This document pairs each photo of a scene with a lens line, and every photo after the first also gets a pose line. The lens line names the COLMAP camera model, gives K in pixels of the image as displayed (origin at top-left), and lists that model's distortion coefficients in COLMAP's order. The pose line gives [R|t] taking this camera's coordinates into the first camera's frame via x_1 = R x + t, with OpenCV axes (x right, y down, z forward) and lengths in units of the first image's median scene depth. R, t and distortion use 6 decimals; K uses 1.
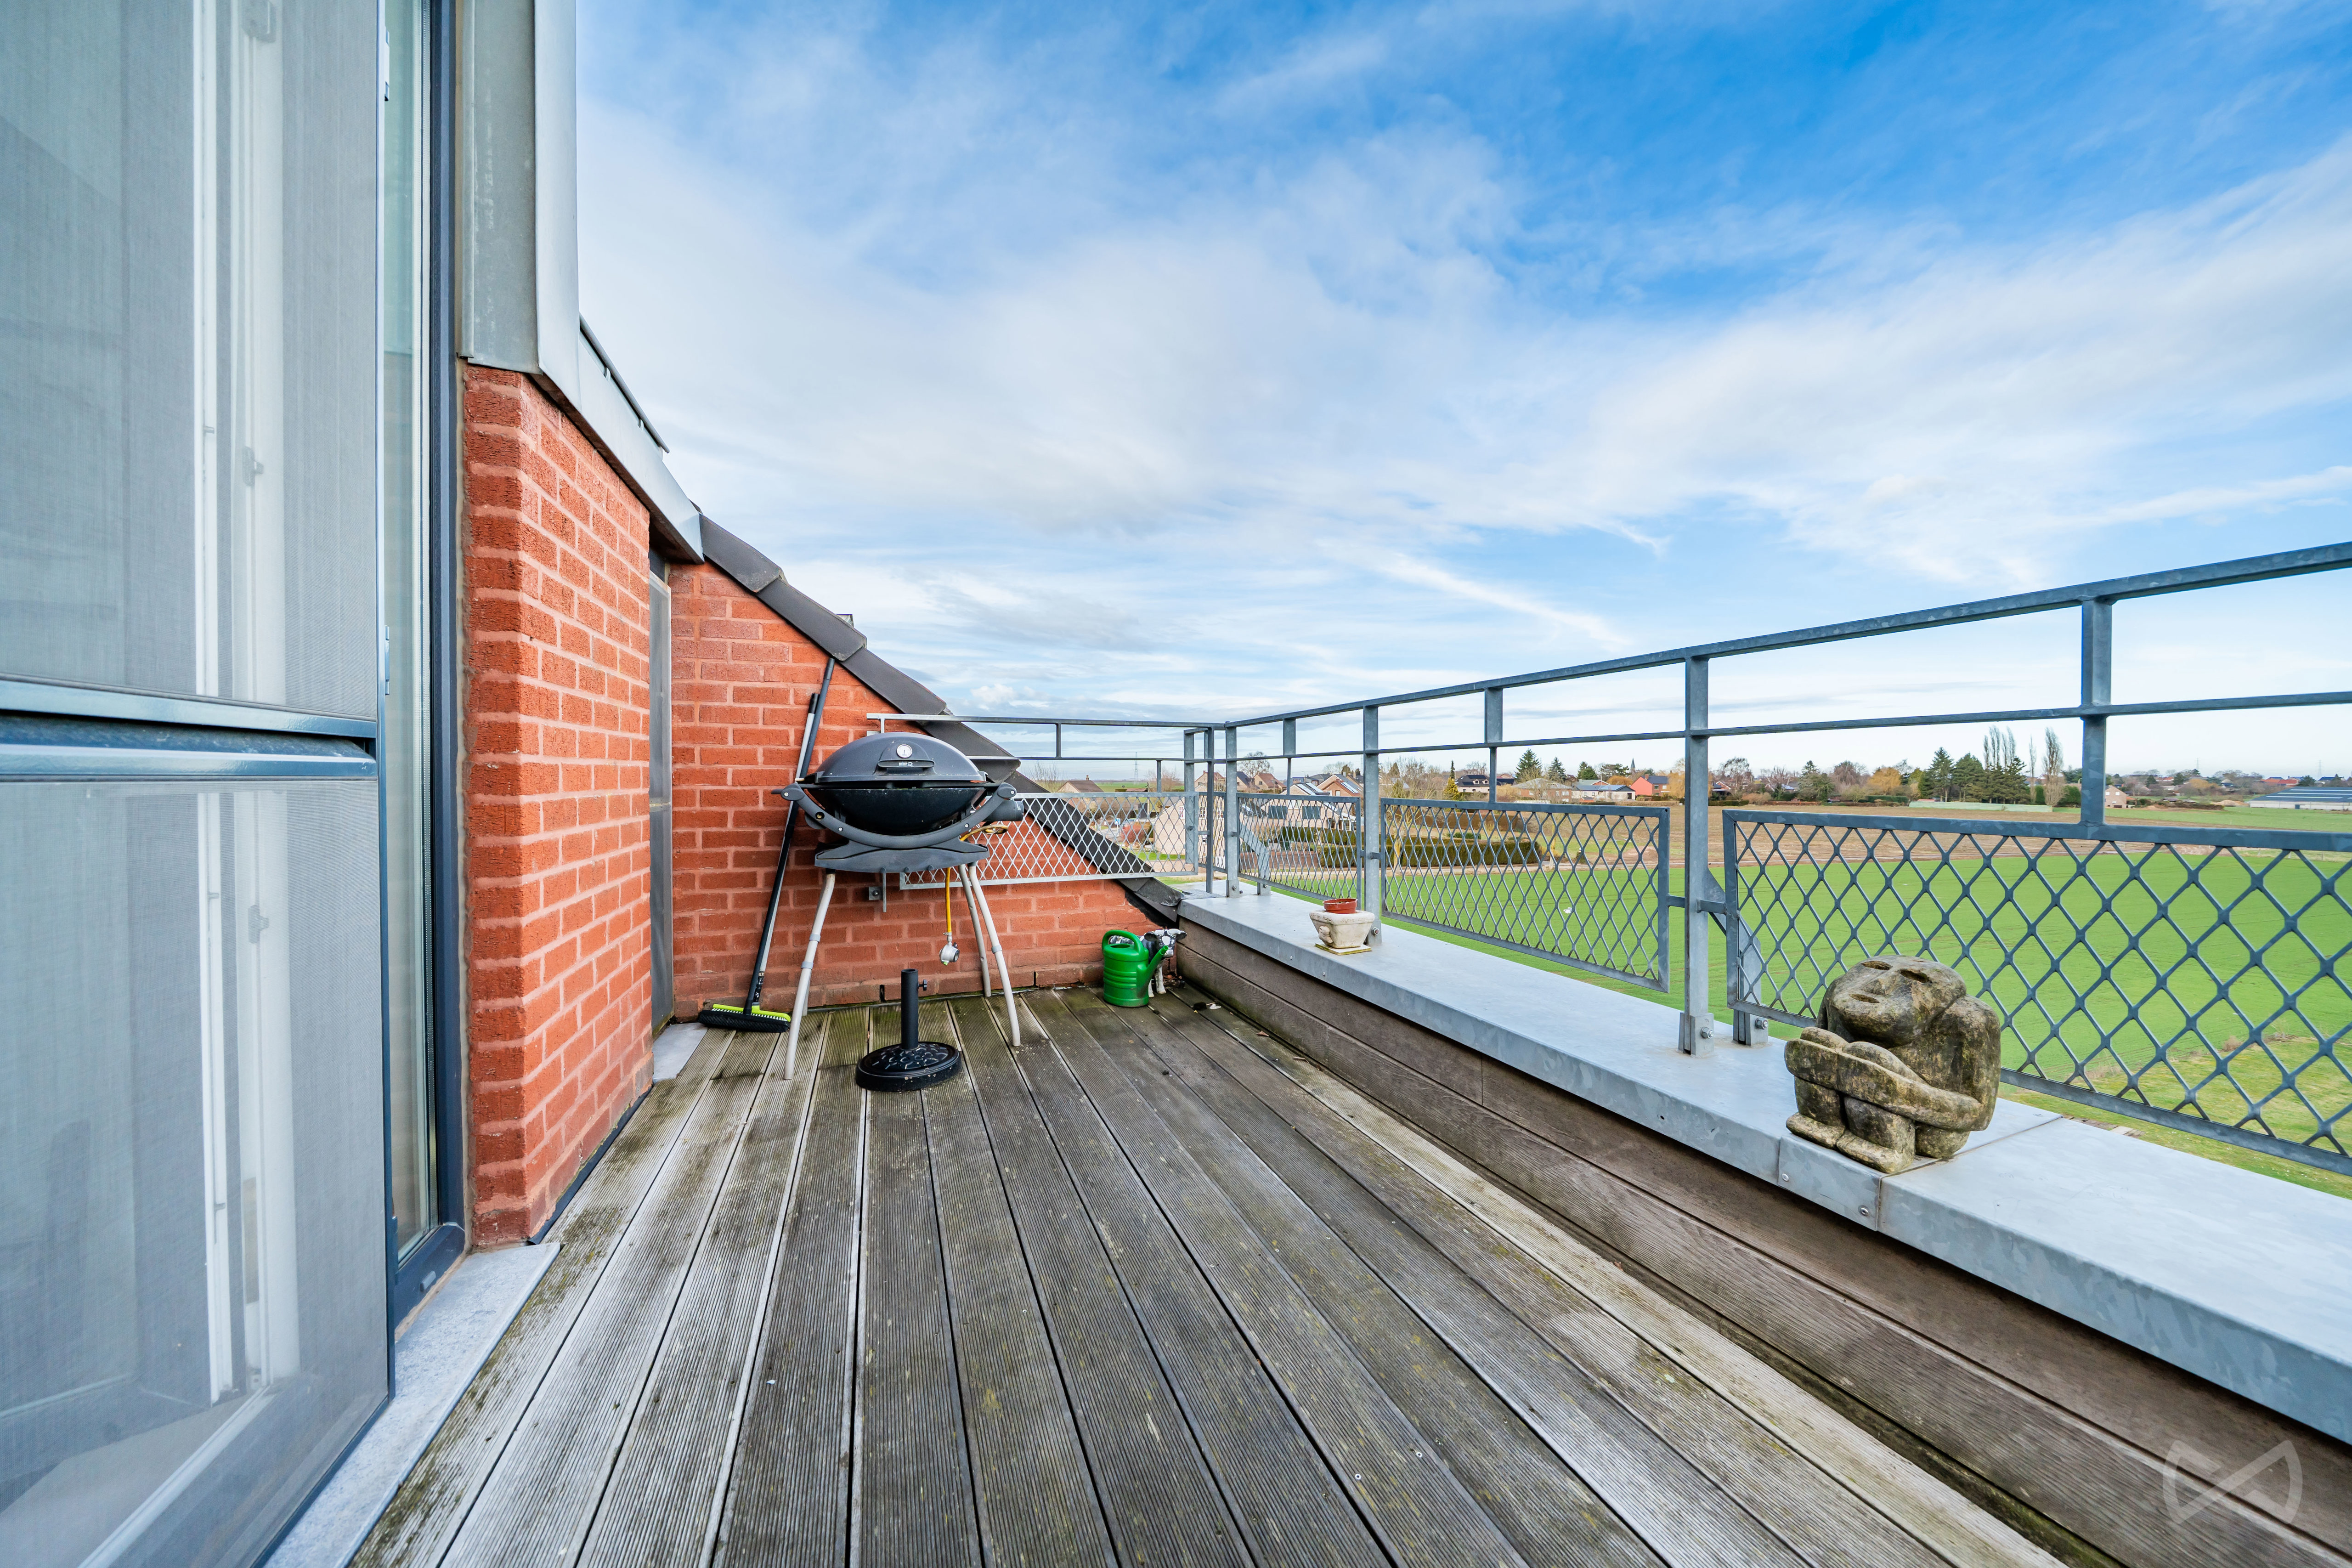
lens RADIAL K [[799.2, 0, 1185.2], [0, 799.2, 783.0], [0, 0, 1]] dist [-0.005708, -0.000012]
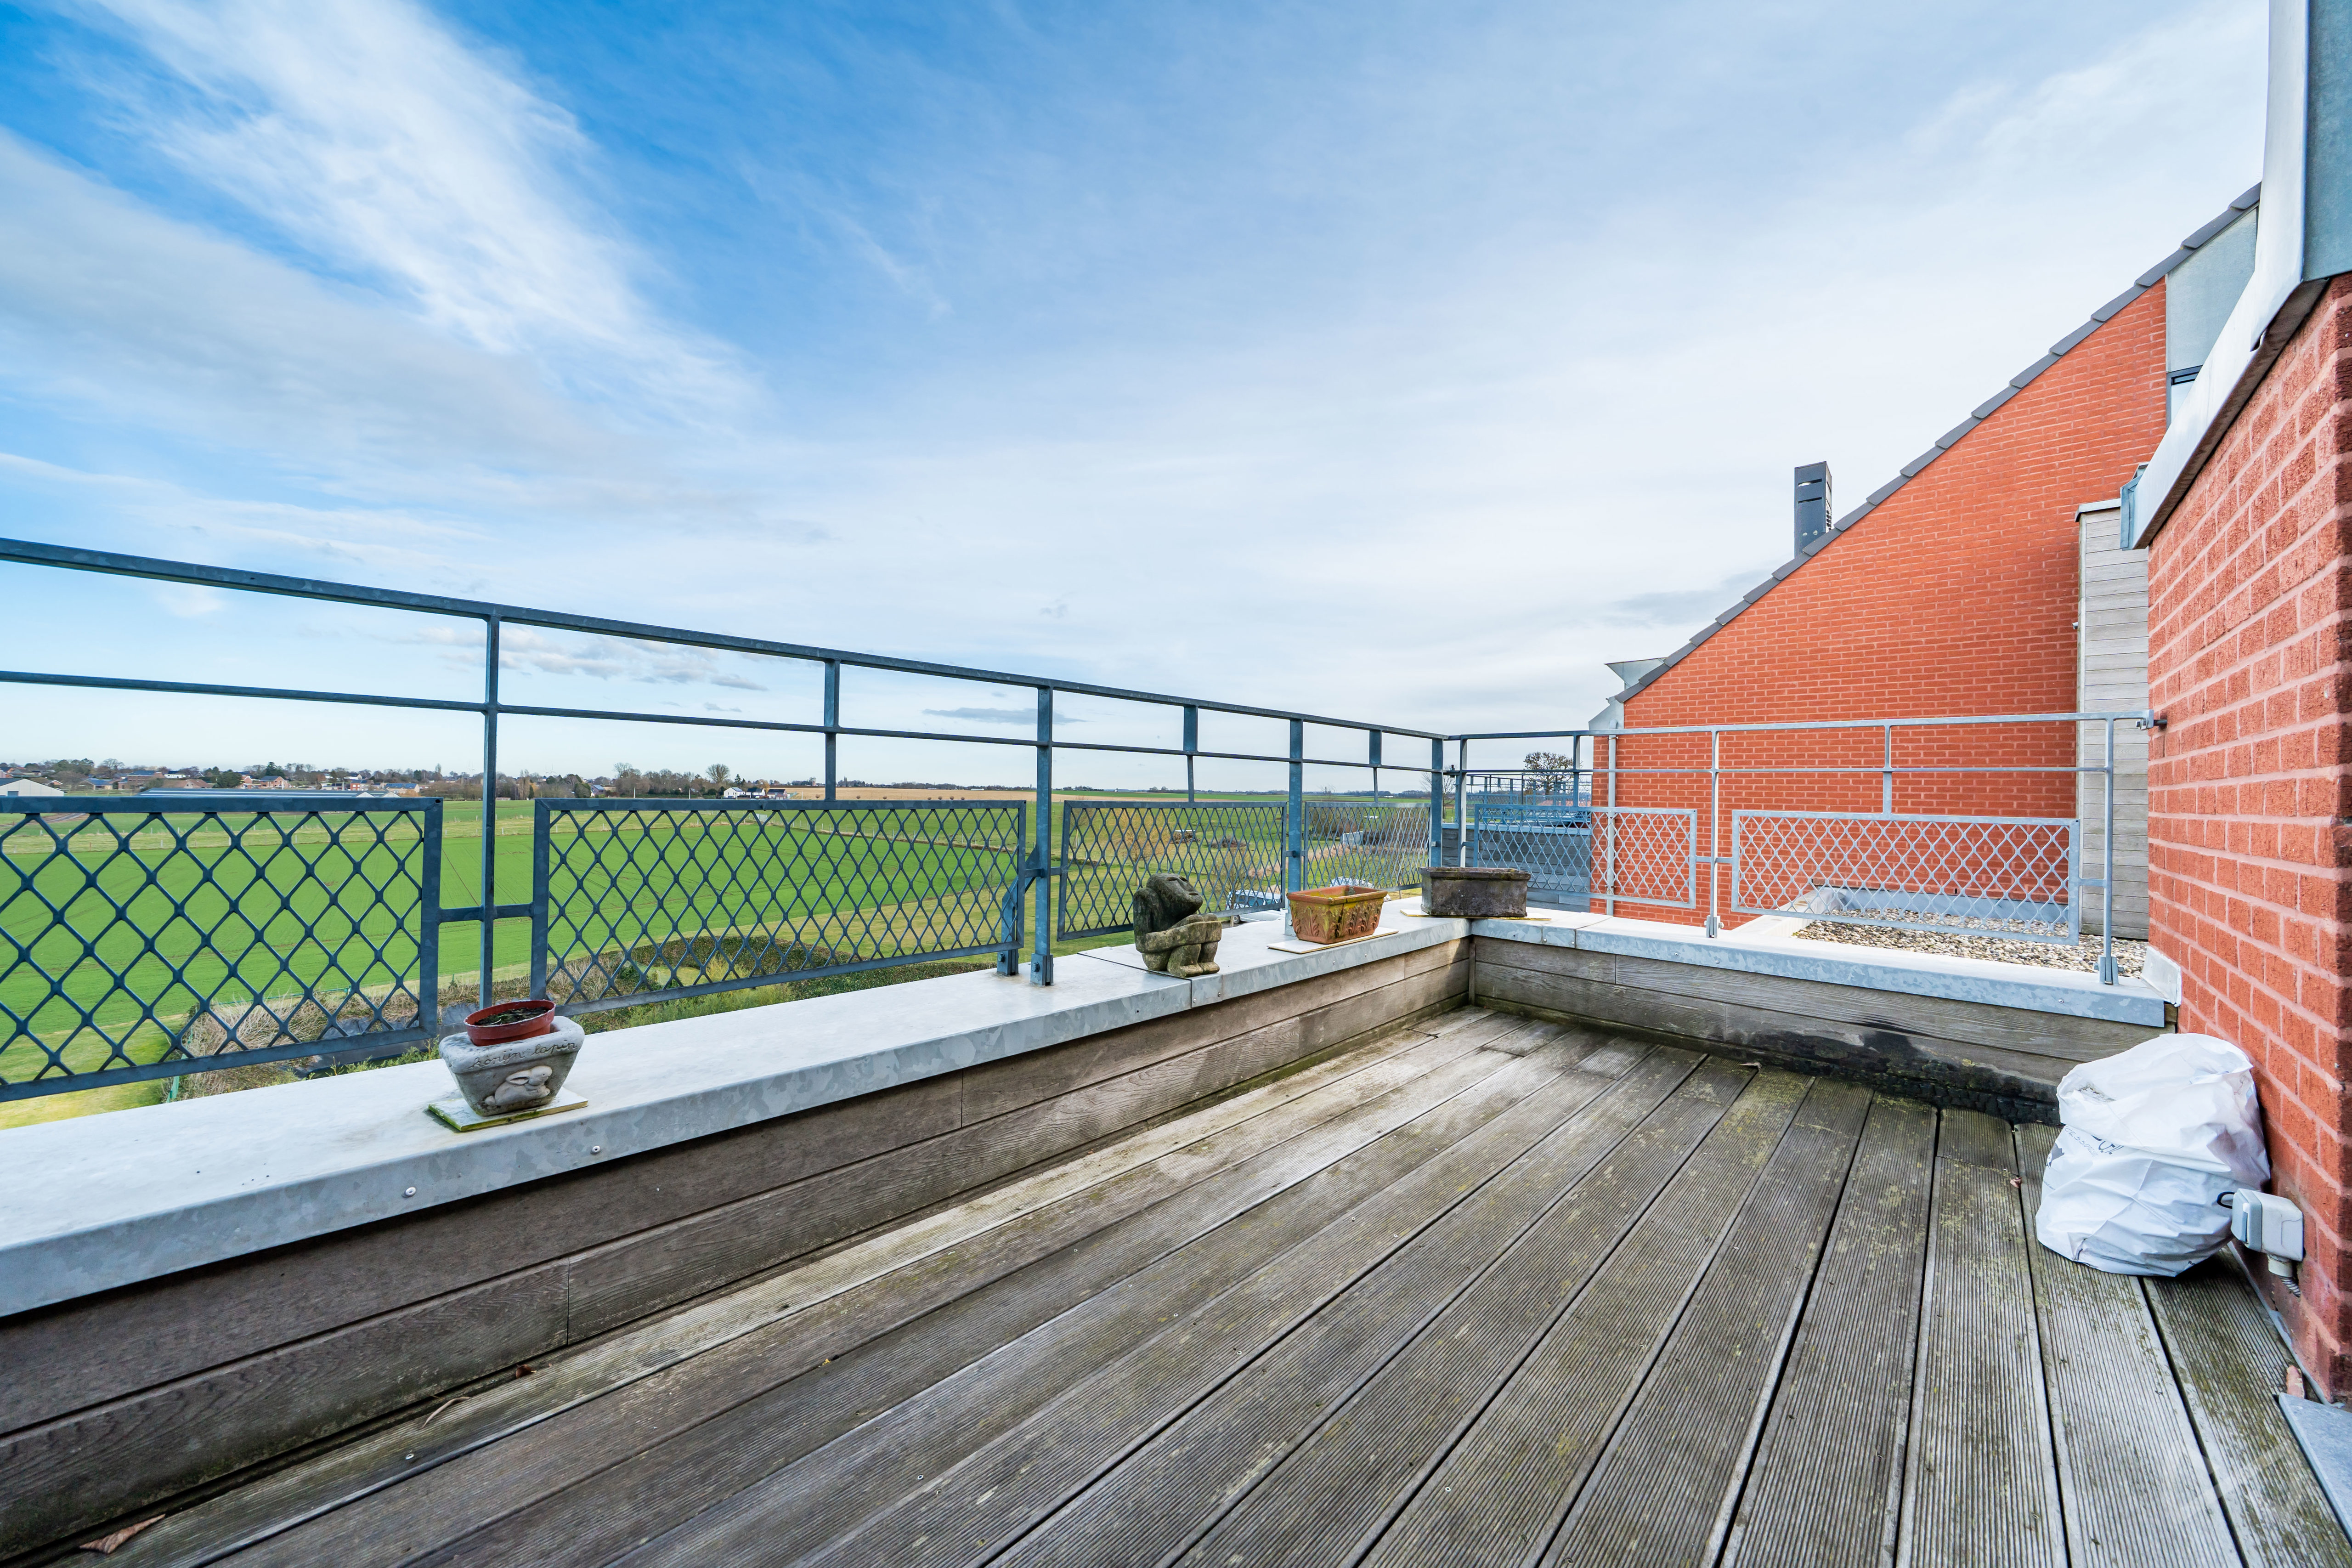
lens RADIAL K [[830.6, 0, 1179.9], [0, 830.6, 753.6], [0, 0, 1]] dist [-0.000354, -0.000039]
pose [[-0.418287, 0.009356, 0.908267, -0.664467], [-0.027454, 0.999360, -0.022938, -0.017911], [-0.907900, -0.034530, -0.417762, 1.273961]]
